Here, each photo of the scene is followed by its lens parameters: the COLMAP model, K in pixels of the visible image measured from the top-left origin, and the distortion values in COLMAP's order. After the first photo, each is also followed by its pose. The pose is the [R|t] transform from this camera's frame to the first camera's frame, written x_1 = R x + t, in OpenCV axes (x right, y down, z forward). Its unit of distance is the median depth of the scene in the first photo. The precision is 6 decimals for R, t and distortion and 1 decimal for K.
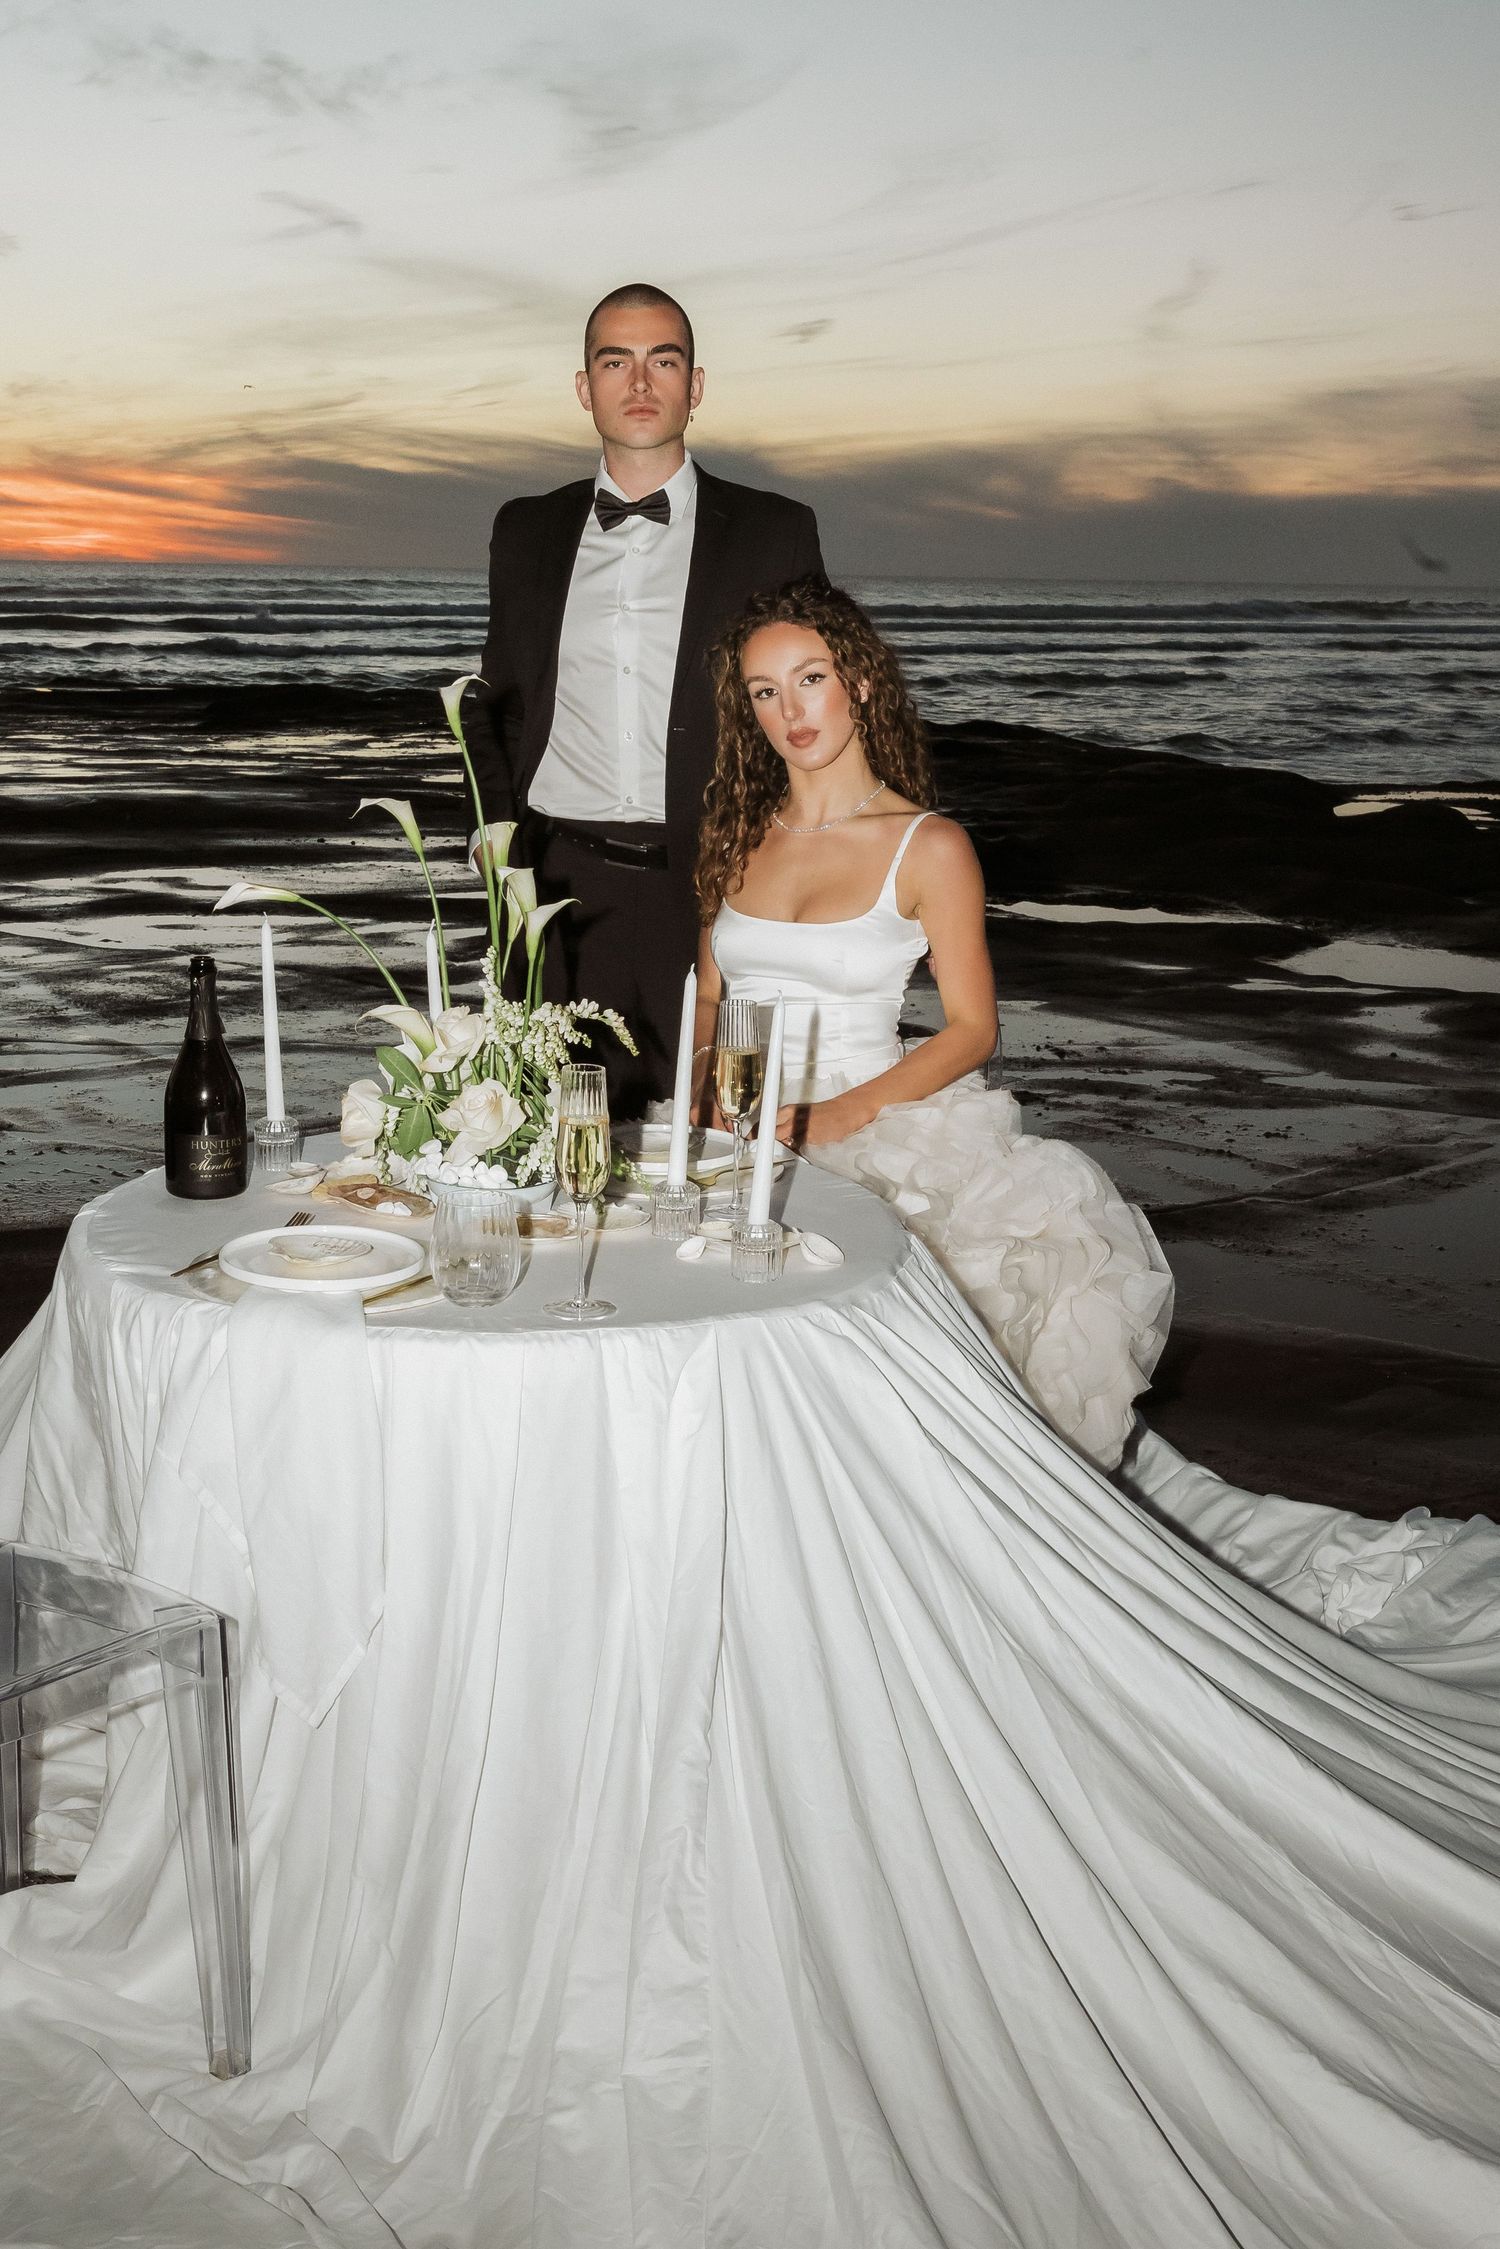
lens RADIAL K [[2546.5, 0, 765.8], [0, 2546.5, 1182.8], [0, 0, 1]] dist [0.009147, 0.000000]
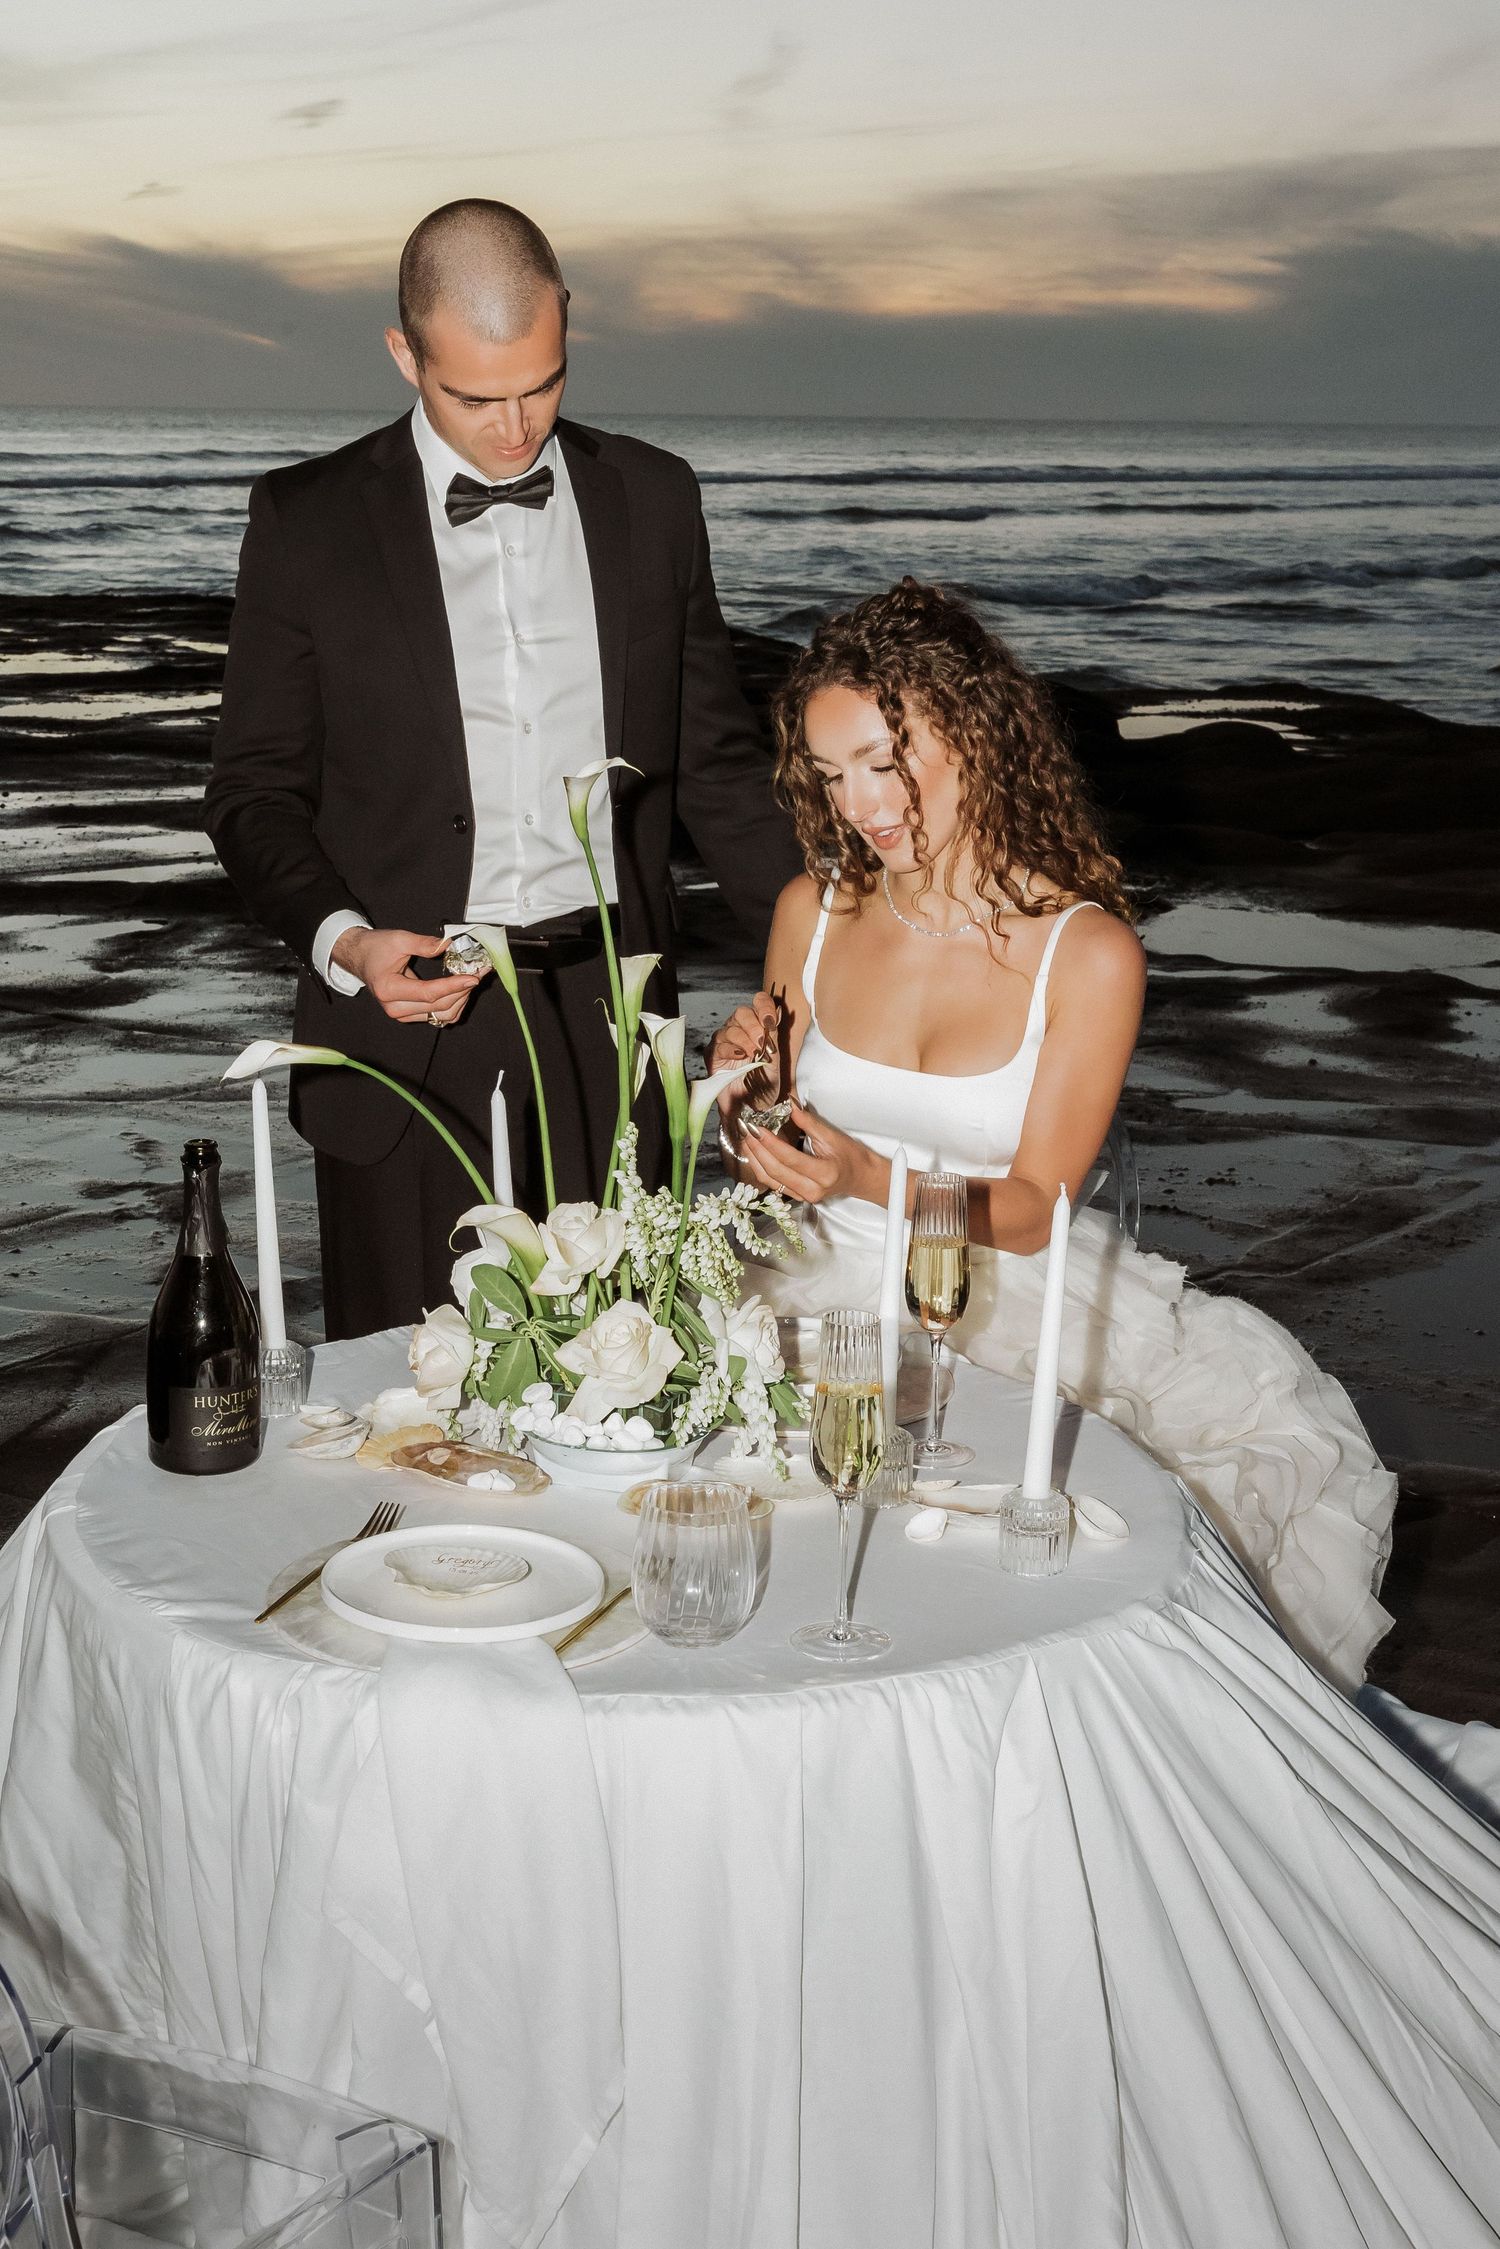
lens RADIAL K [[3122.4, 0, 755.4], [0, 3122.4, 1137.0], [0, 0, 1]] dist [-0.036993, 0.000000]
pose [[0.988819, -0.037261, 0.144391, -0.081221], [0.037839, 0.999283, -0.001260, -0.034700], [-0.144241, 0.006709, 0.989520, 0.044462]]
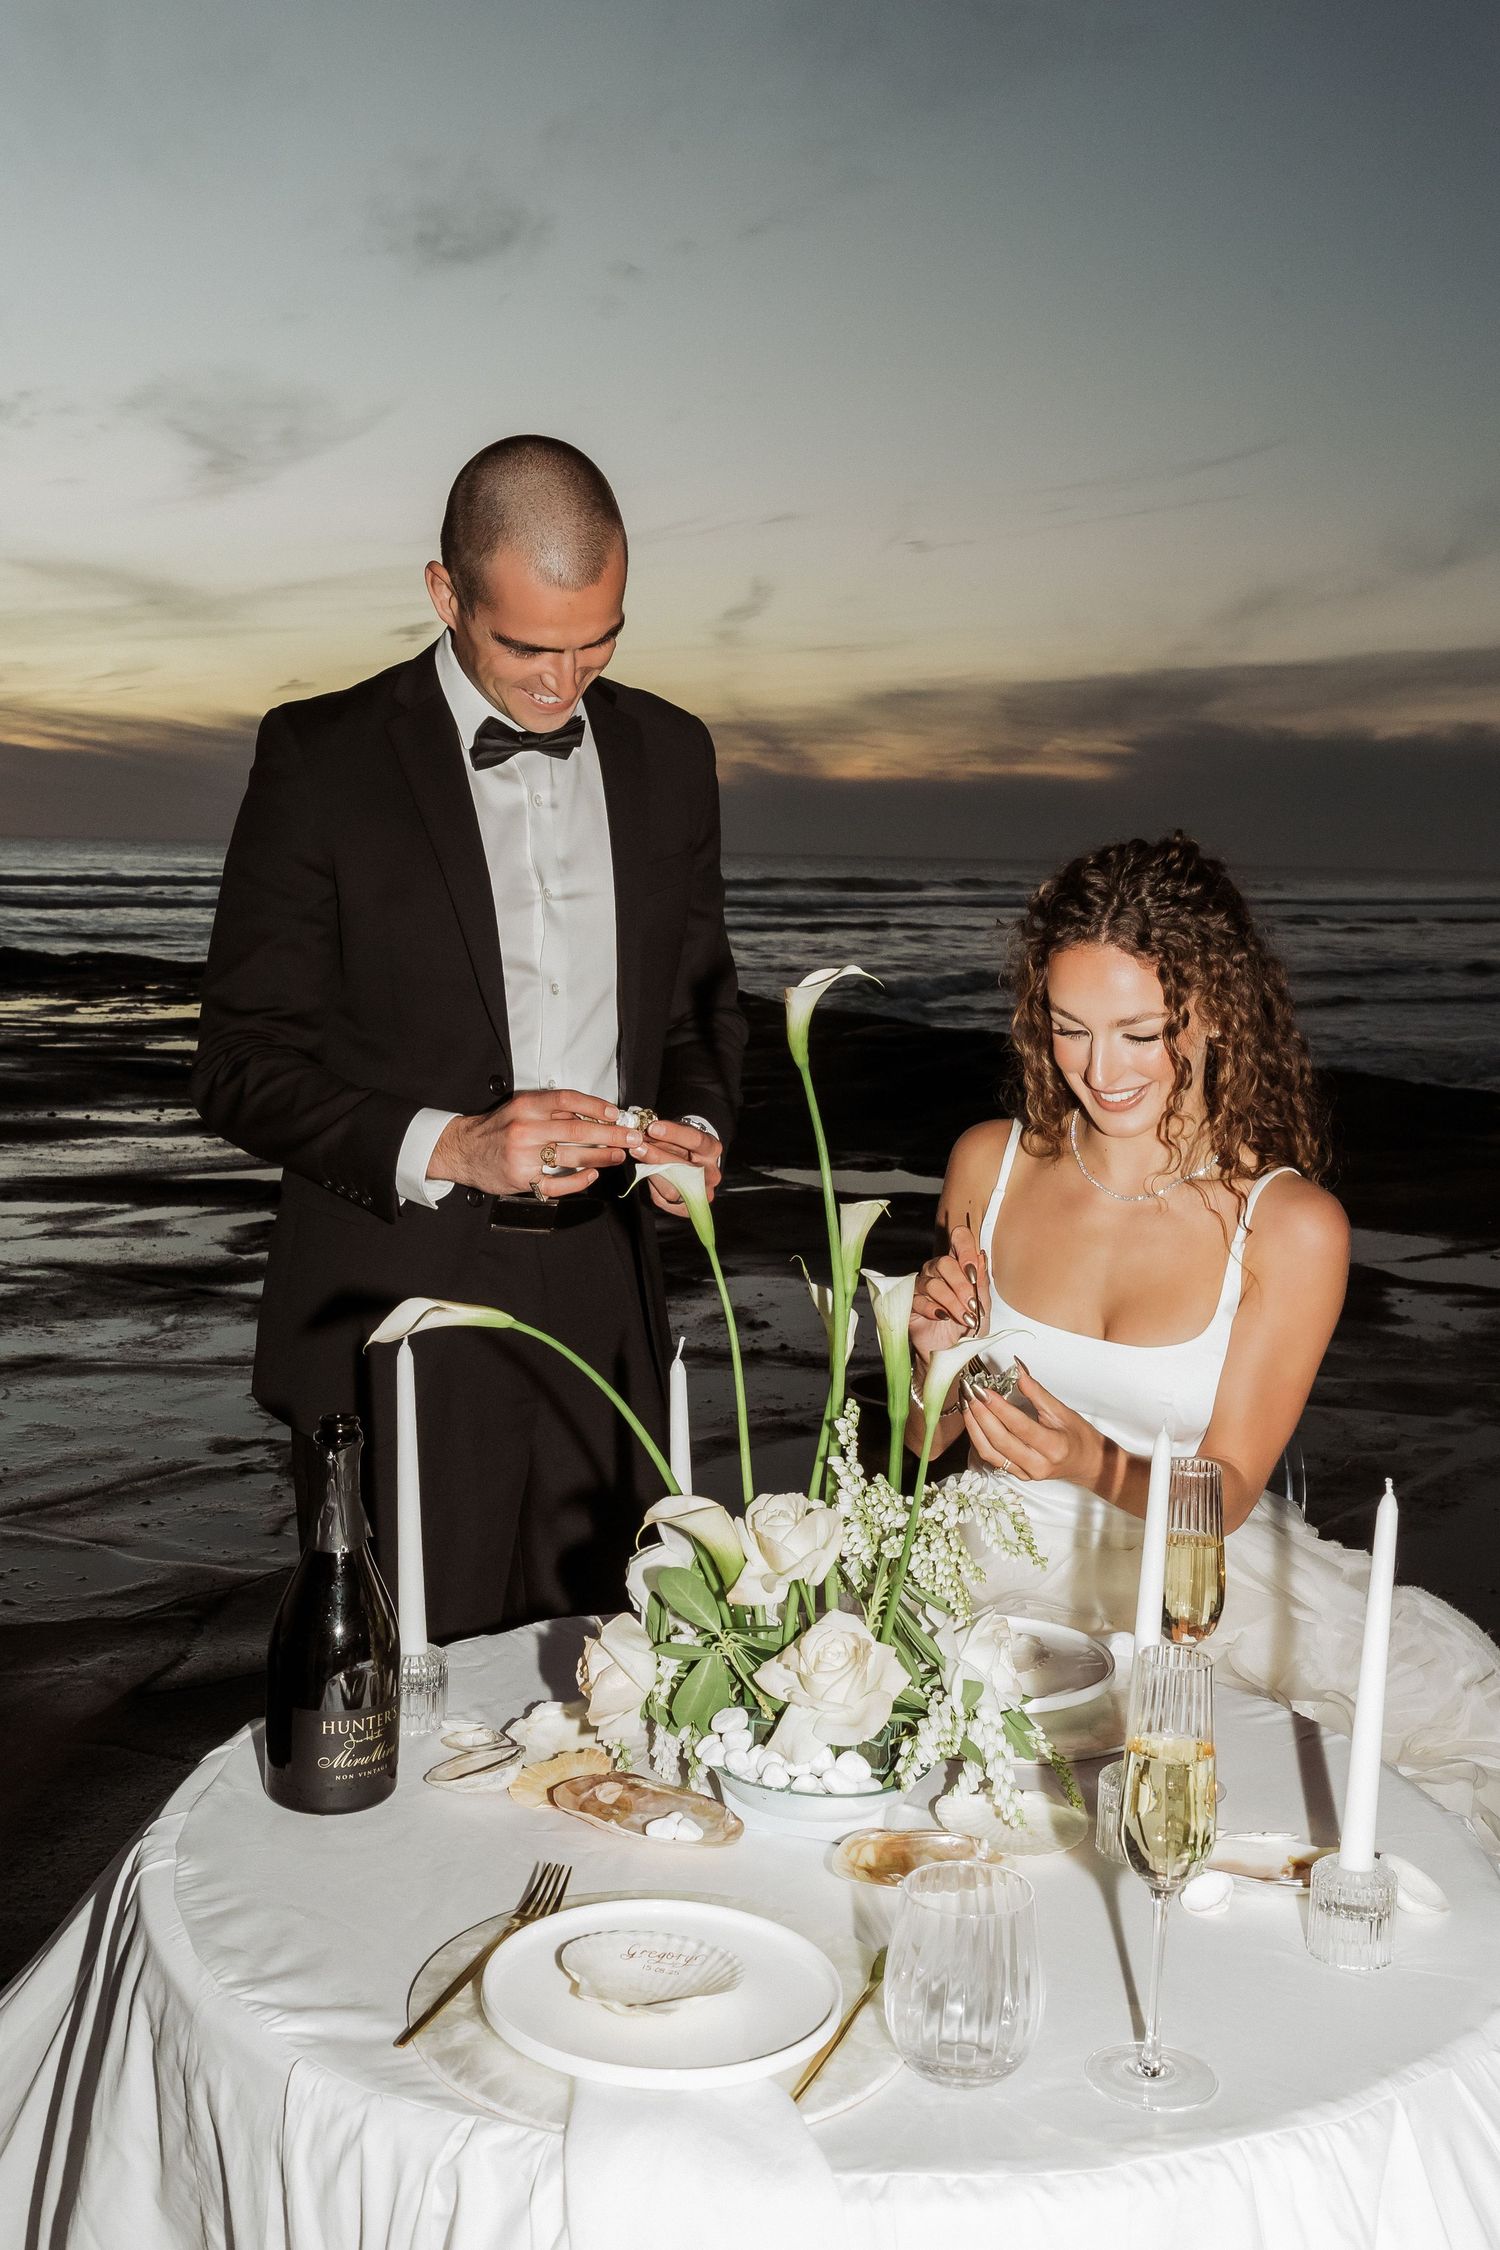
lens RADIAL K [[2372.4, 0, 741.8], [0, 2372.4, 1091.5], [0, 0, 1]] dist [-0.017847, 0.000000]
pose [[0.988604, -0.009150, 0.150263, -0.088353], [0.028739, 0.991265, -0.128719, -0.037662], [-0.147773, 0.131570, 0.980231, 0.173418]]
